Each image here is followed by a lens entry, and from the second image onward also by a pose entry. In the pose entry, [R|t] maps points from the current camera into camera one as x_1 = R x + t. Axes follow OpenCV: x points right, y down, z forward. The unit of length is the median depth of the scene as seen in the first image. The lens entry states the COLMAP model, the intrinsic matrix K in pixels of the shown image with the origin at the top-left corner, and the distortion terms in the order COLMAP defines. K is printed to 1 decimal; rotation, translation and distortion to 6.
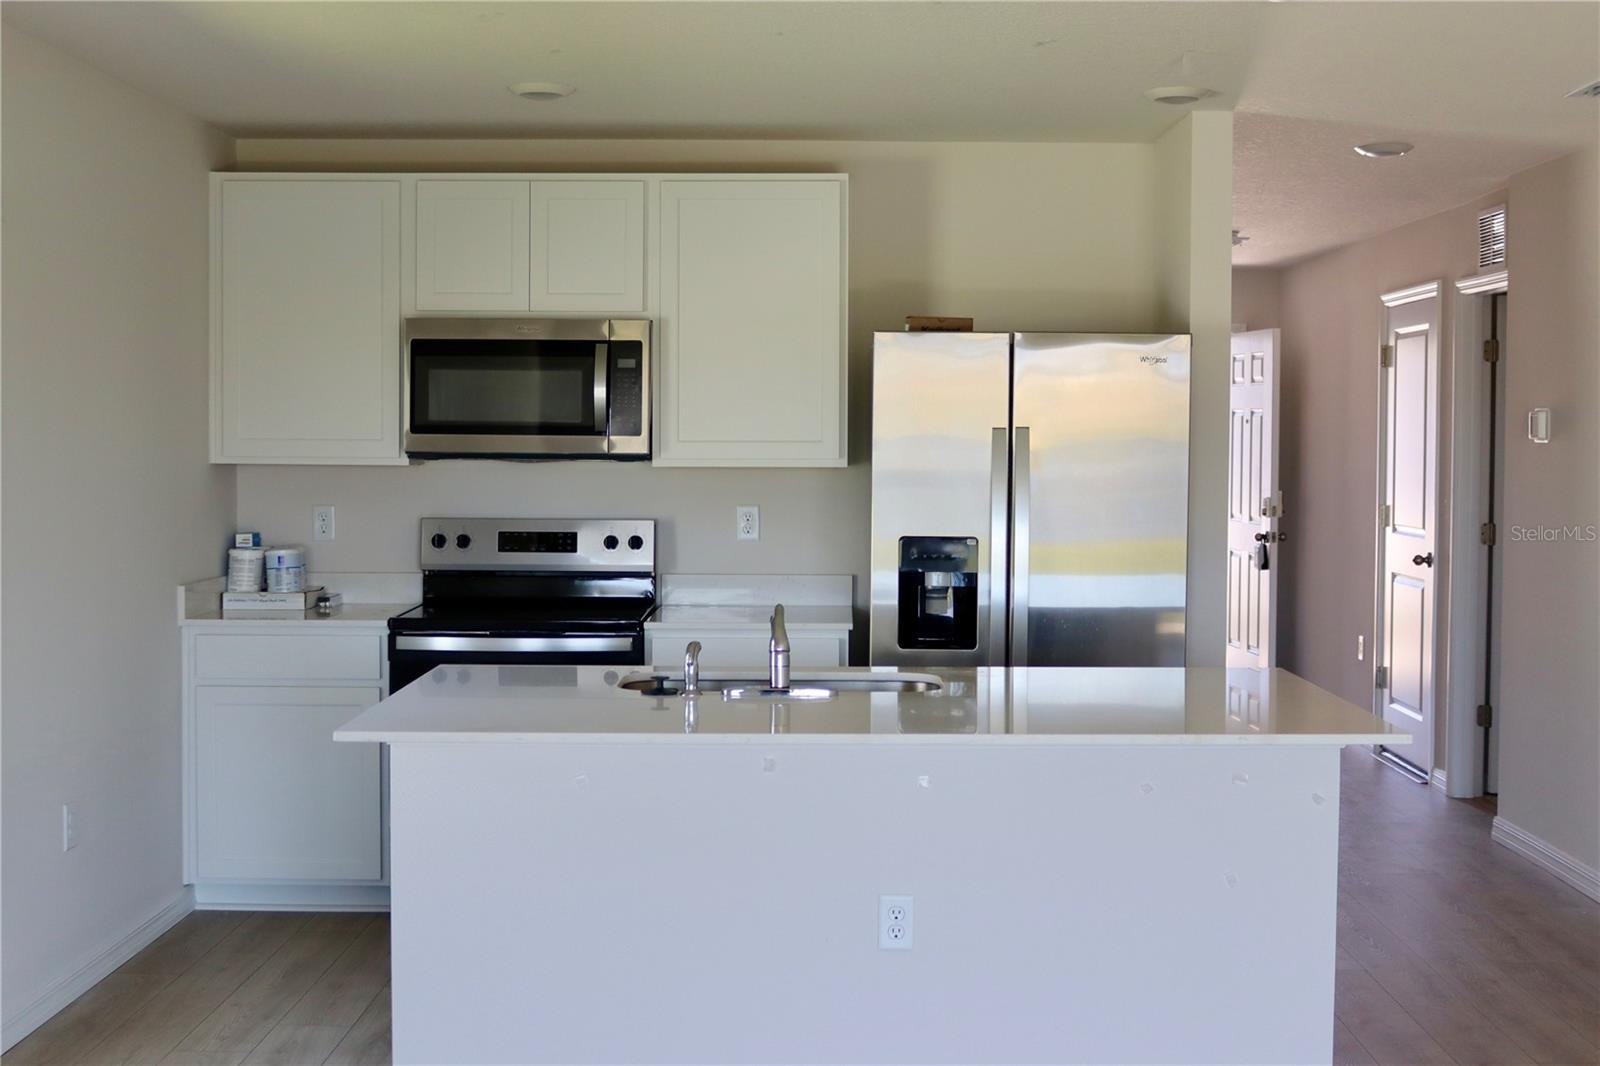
lens RADIAL K [[1993.1, 0, 800.3], [0, 1993.1, 484.9], [0, 0, 1]] dist [-0.019838, -0.309603]
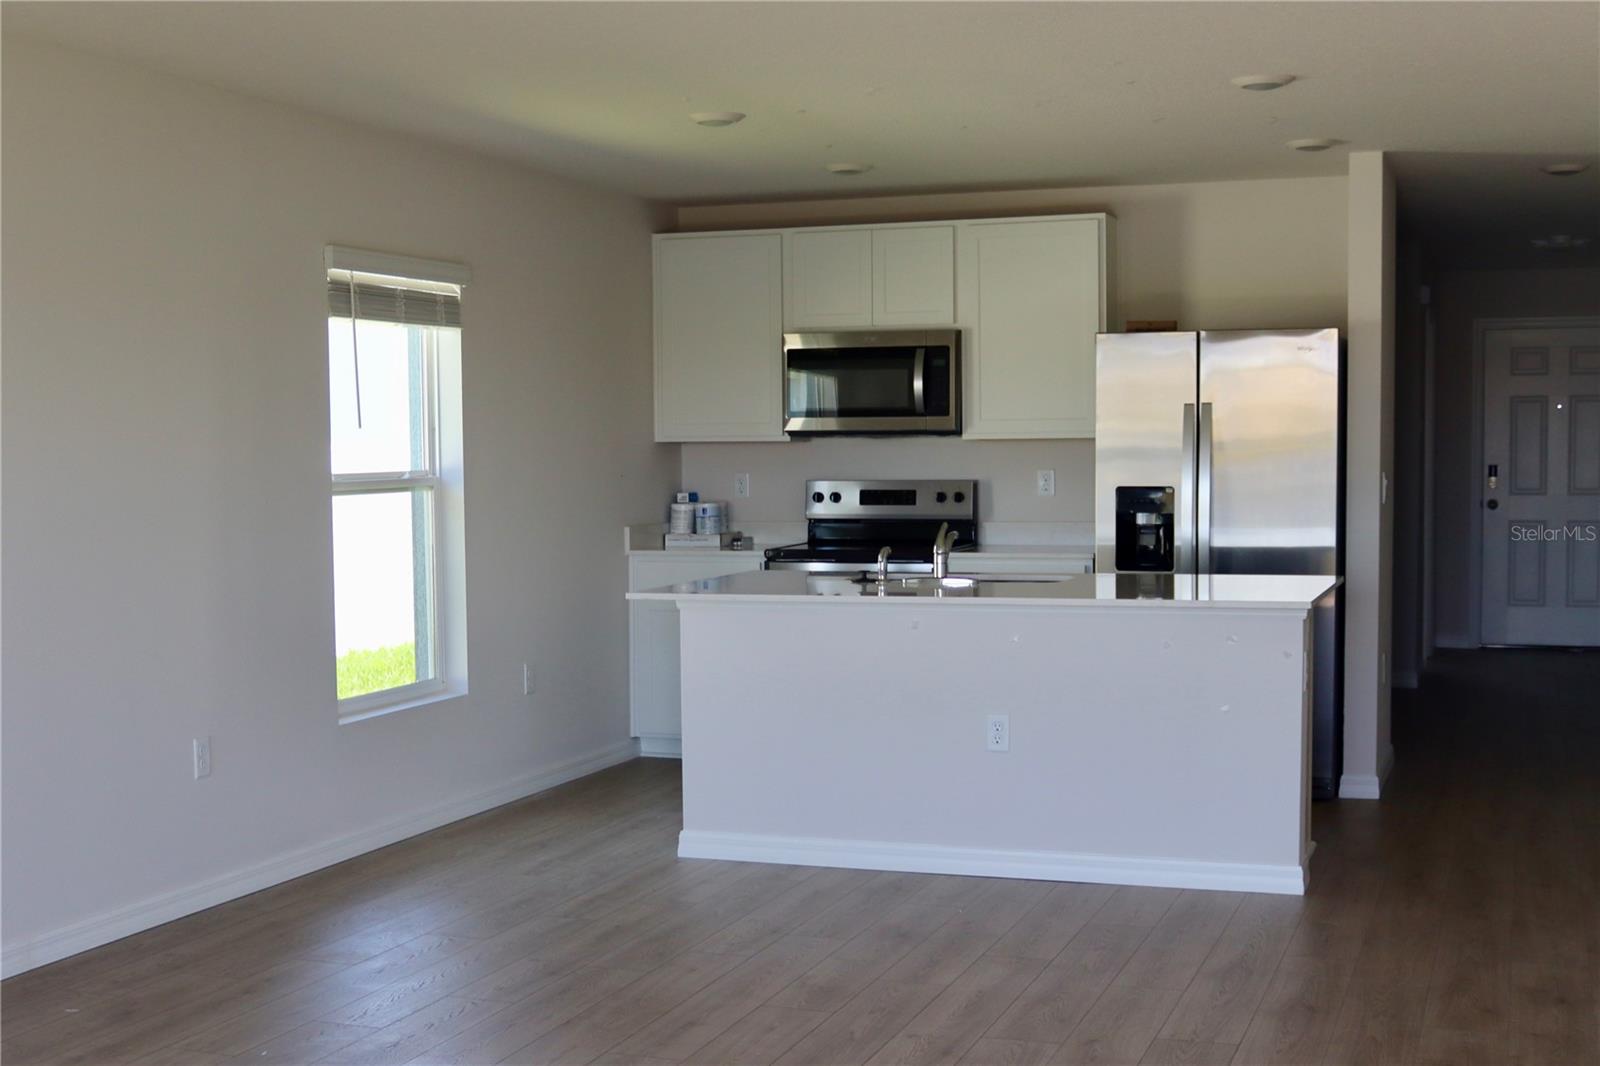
lens RADIAL K [[1932.9, 0, 800.0], [0, 1932.9, 533.0], [0, 0, 1]] dist [-0.098840, 0.015879]
pose [[0.946424, -0.000316, -0.322926, 0.245190], [0.007484, 0.999752, 0.020957, 0.026078], [0.322840, -0.022251, 0.946192, -0.266651]]
